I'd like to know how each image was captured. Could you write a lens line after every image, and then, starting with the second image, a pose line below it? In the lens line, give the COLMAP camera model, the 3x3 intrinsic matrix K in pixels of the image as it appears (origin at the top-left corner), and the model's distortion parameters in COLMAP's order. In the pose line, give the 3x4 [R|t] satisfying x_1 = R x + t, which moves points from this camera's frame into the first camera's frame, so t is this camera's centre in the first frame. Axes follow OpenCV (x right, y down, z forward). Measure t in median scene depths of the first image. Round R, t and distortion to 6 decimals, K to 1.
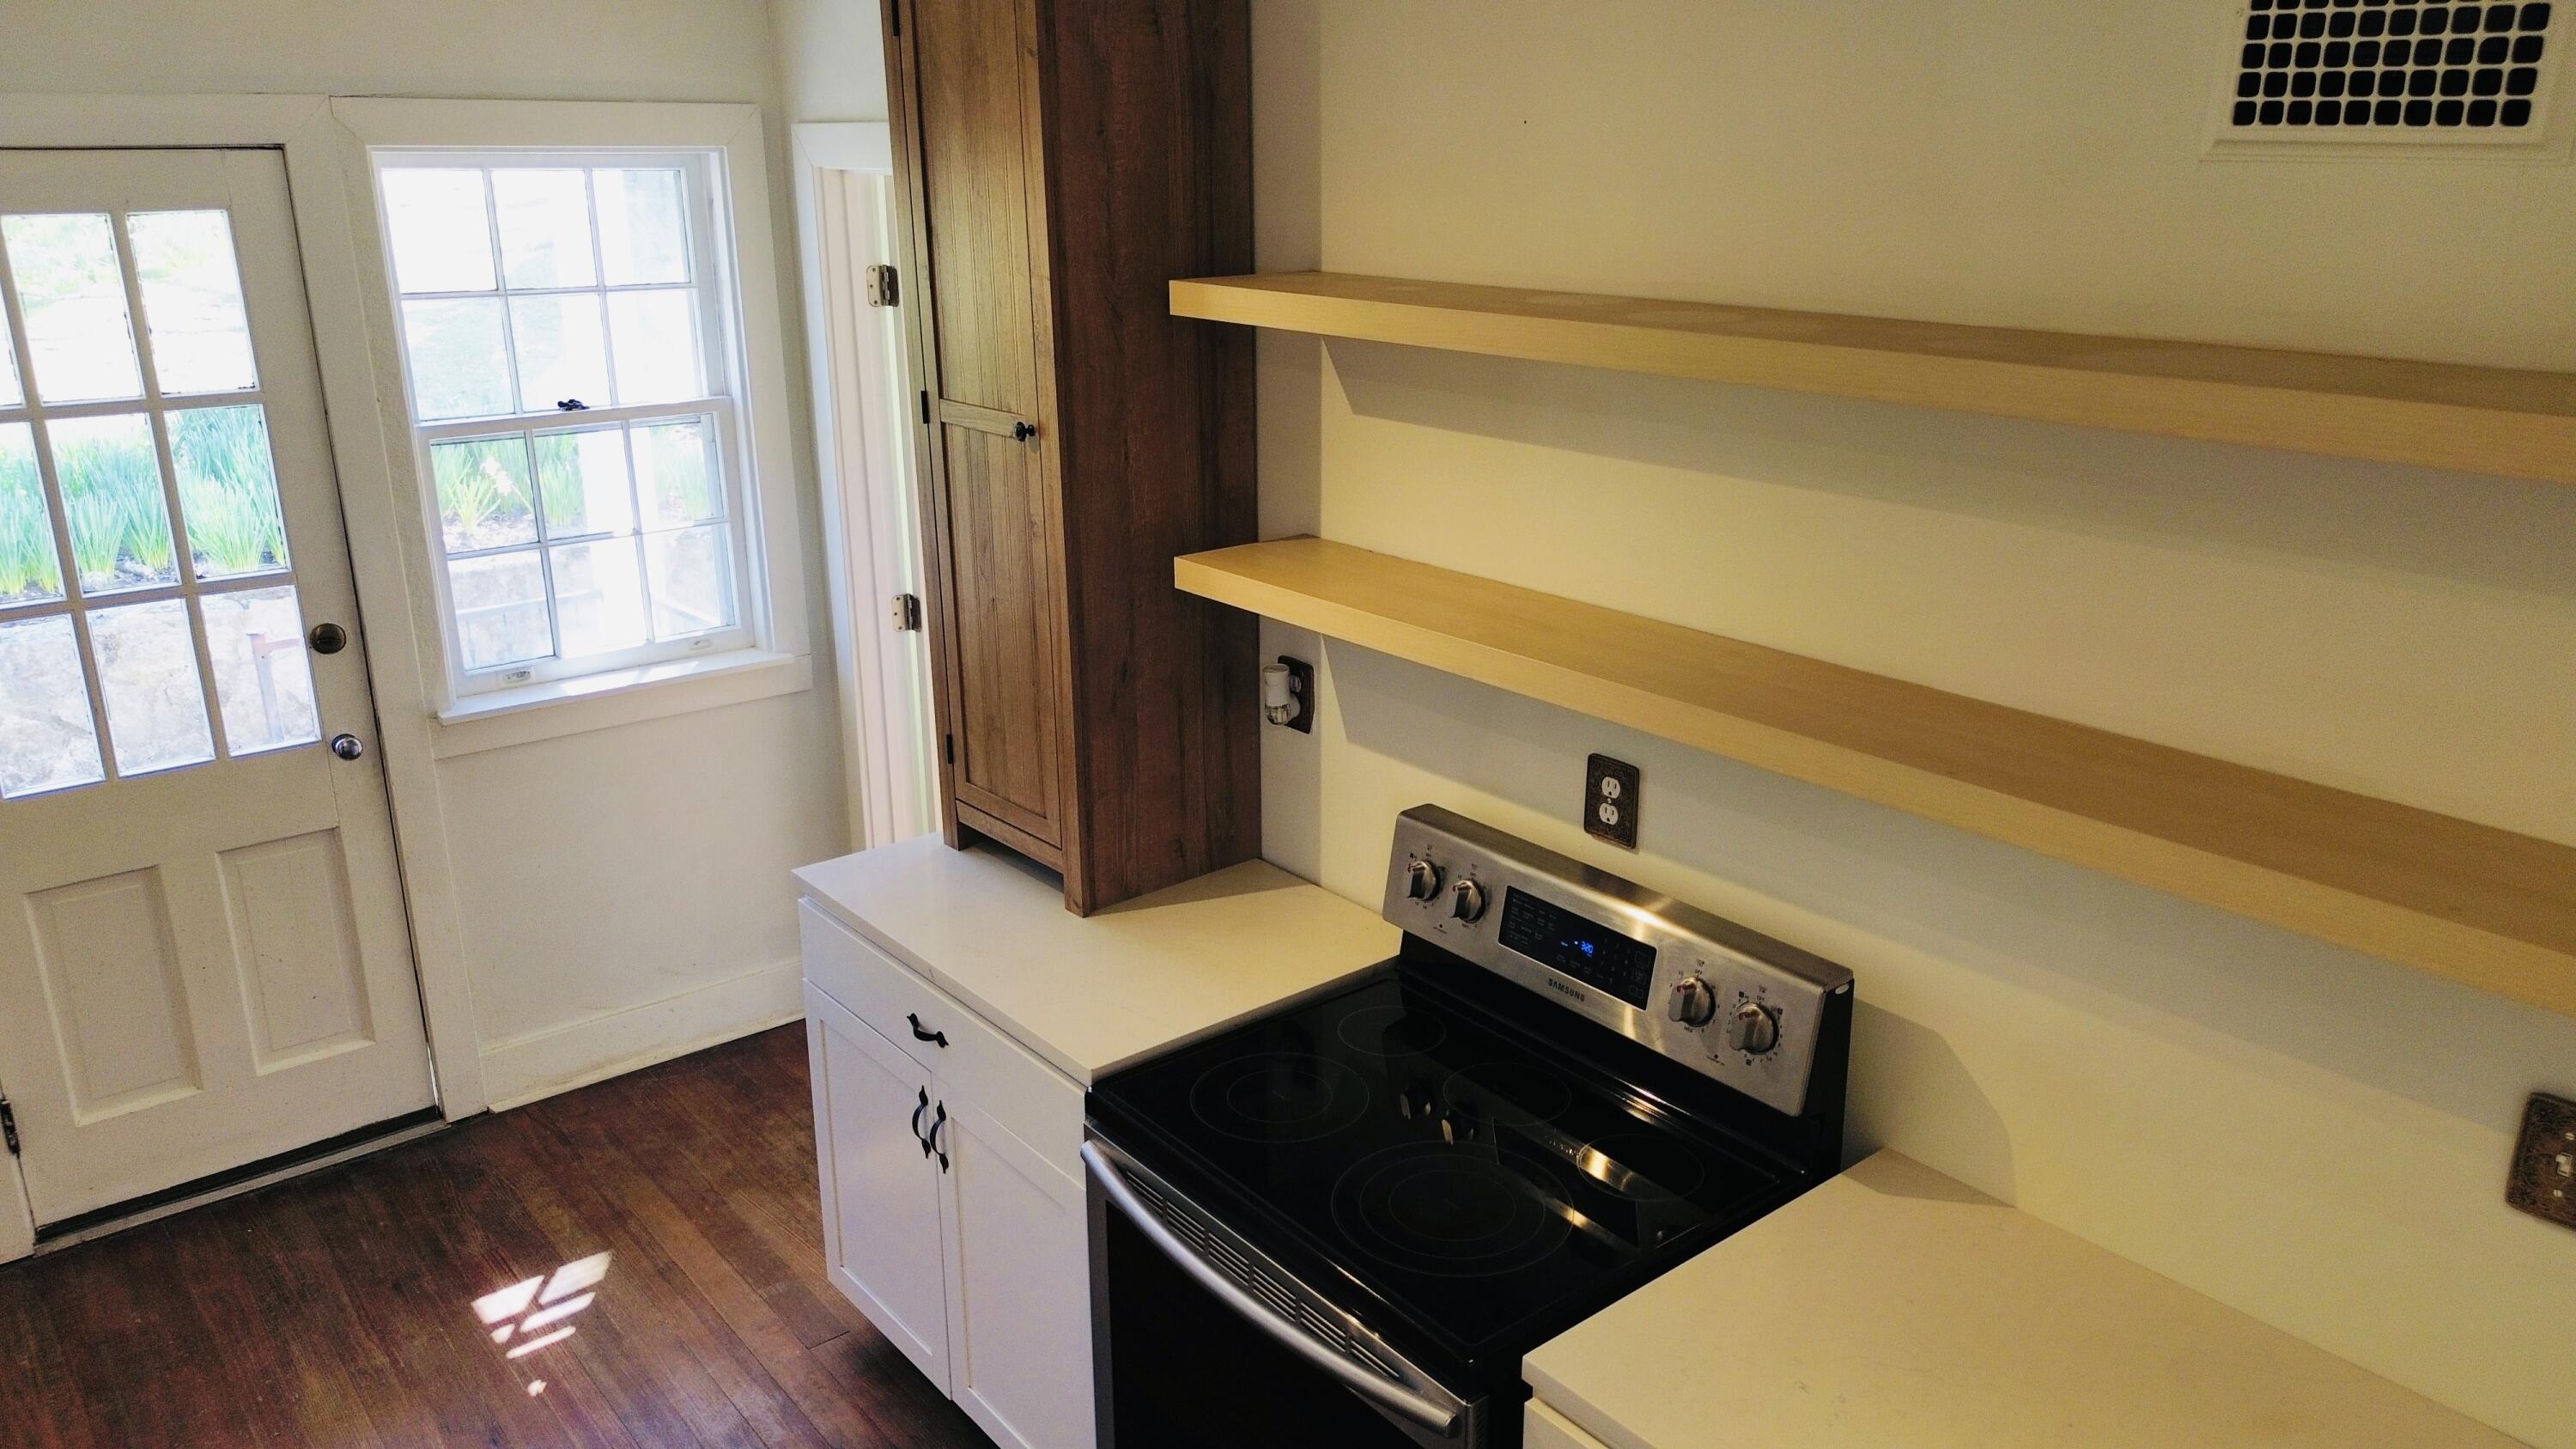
lens RADIAL K [[1838.0, 0, 1288.0], [0, 1838.0, 724.5], [0, 0, 1]] dist [0.089383, -0.087801]
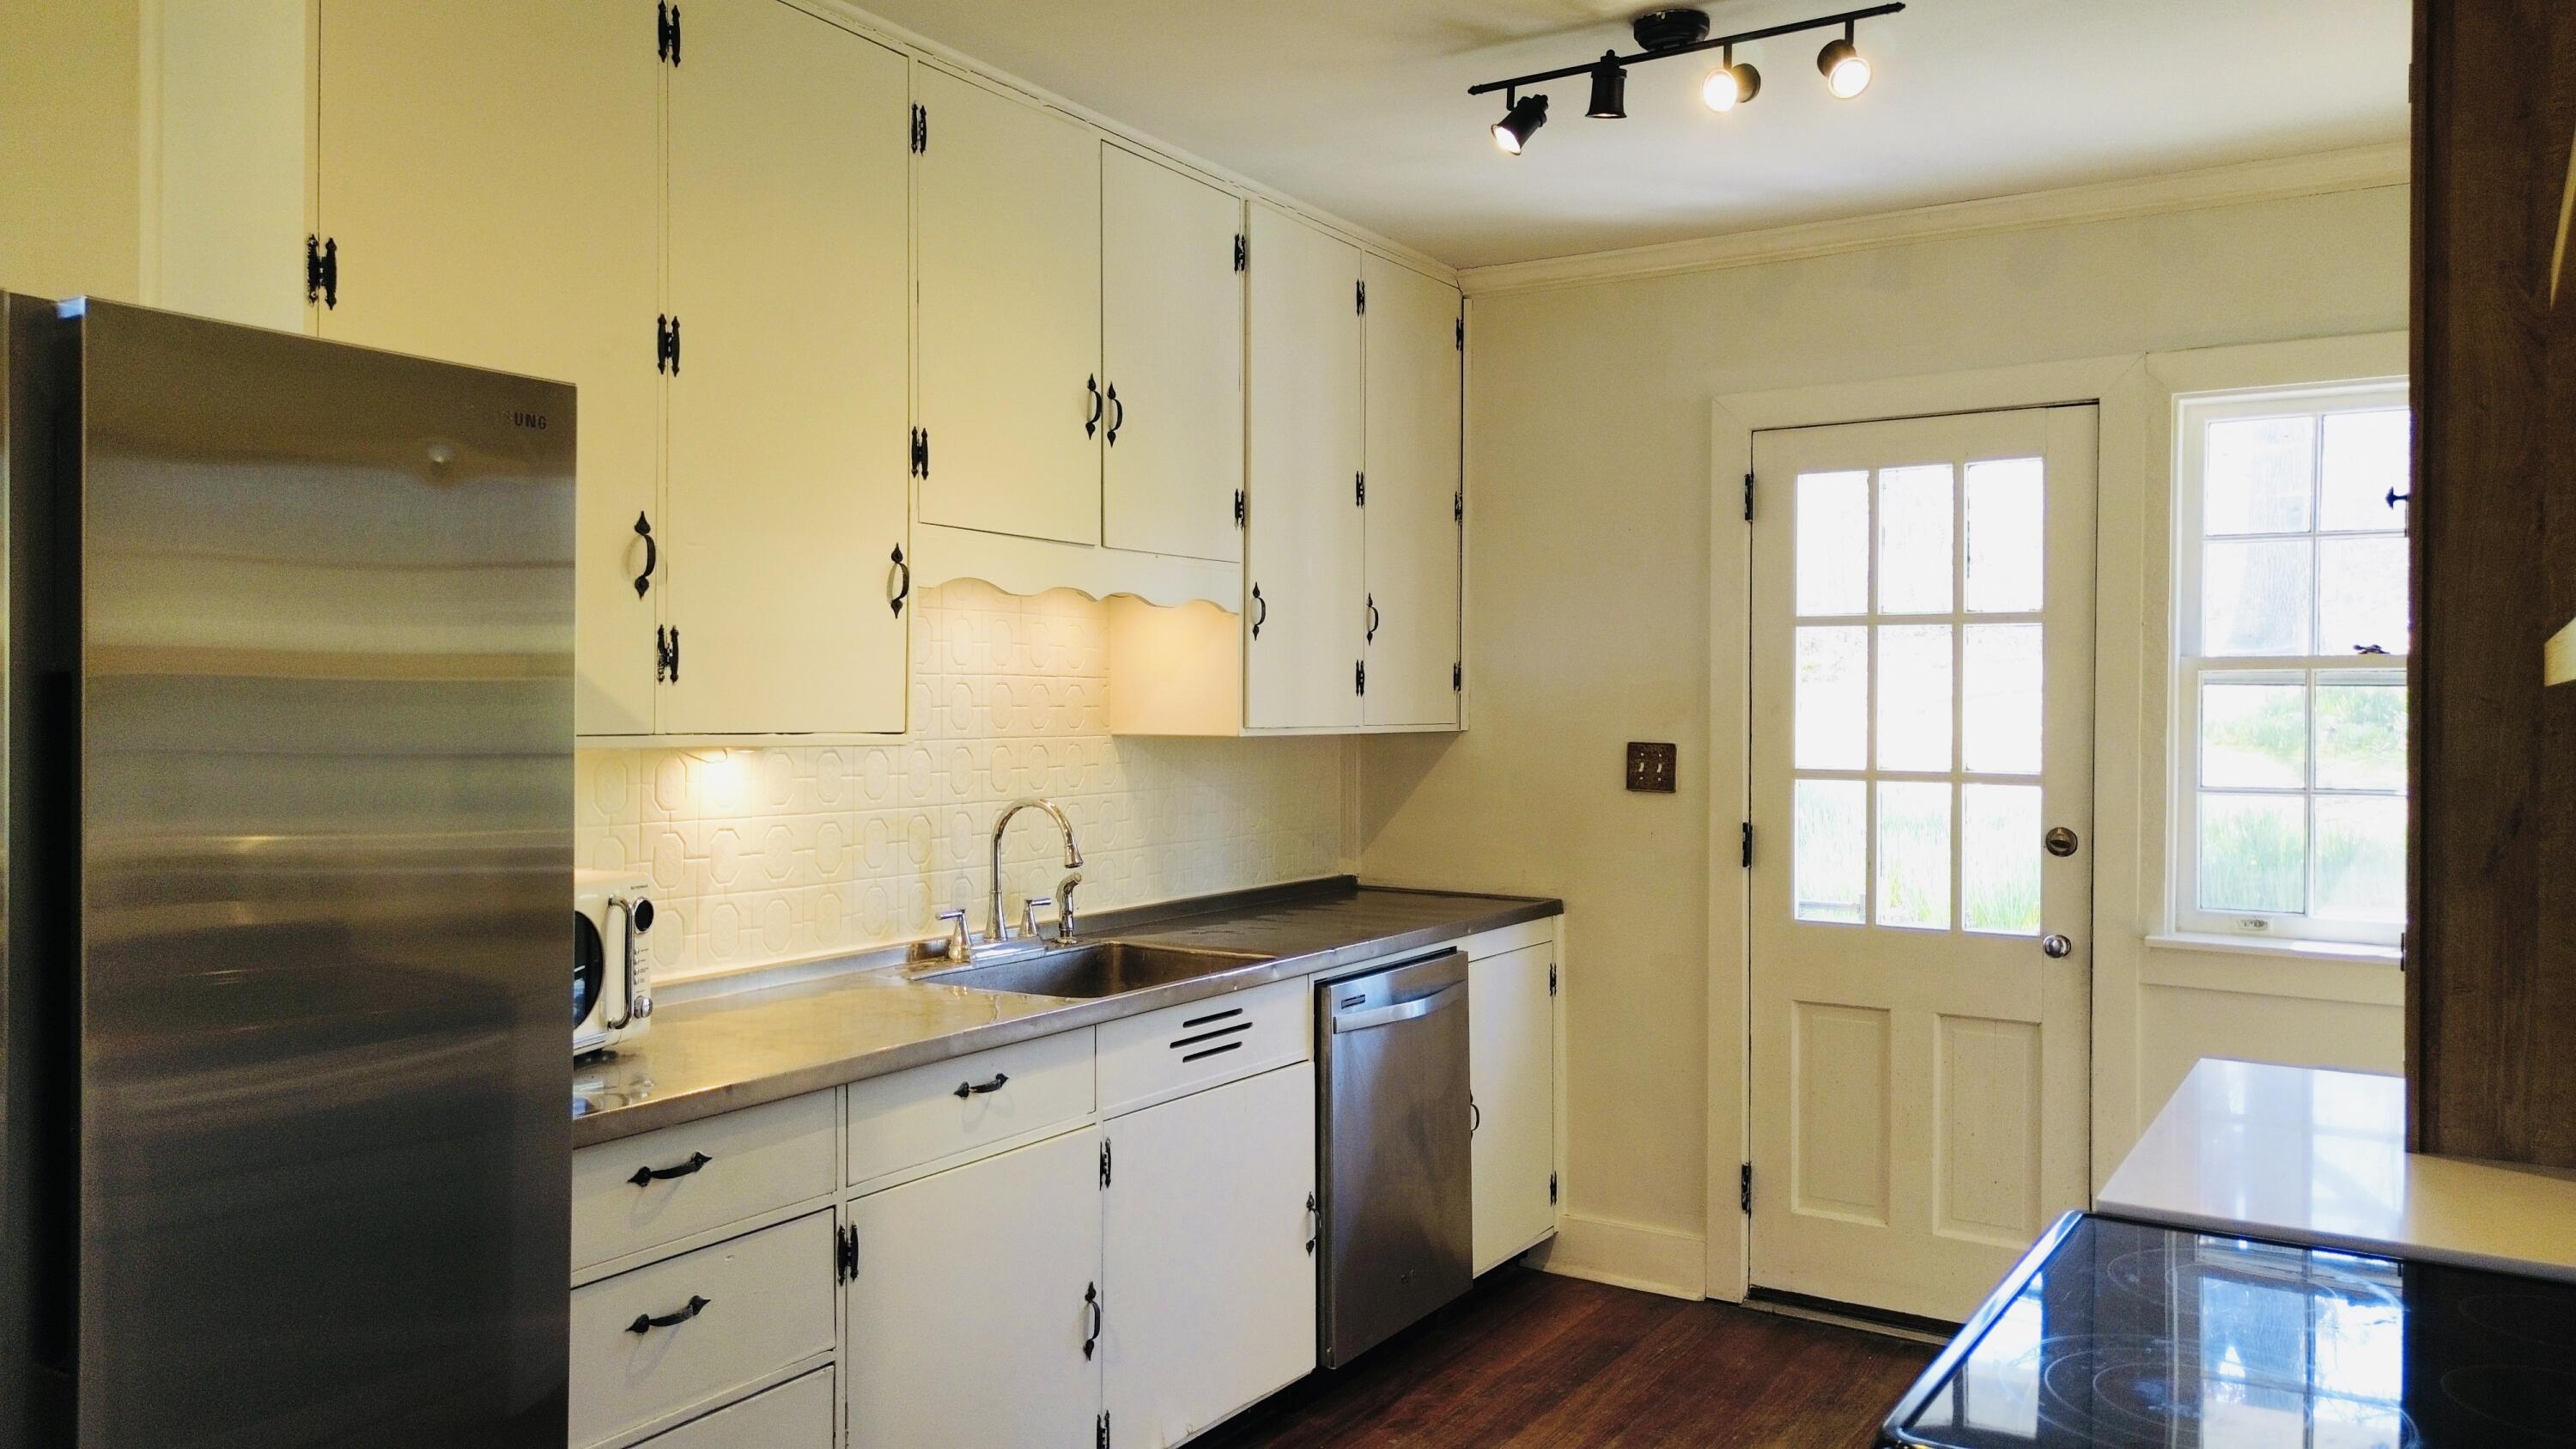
lens RADIAL K [[1838.0, 0, 1288.0], [0, 1838.0, 724.5], [0, 0, 1]] dist [0.089383, -0.087801]
pose [[0.305265, 0.014595, -0.952156, 0.372238], [-0.298530, 0.950945, -0.081133, 0.110855], [0.904264, 0.309014, 0.294647, 0.268165]]
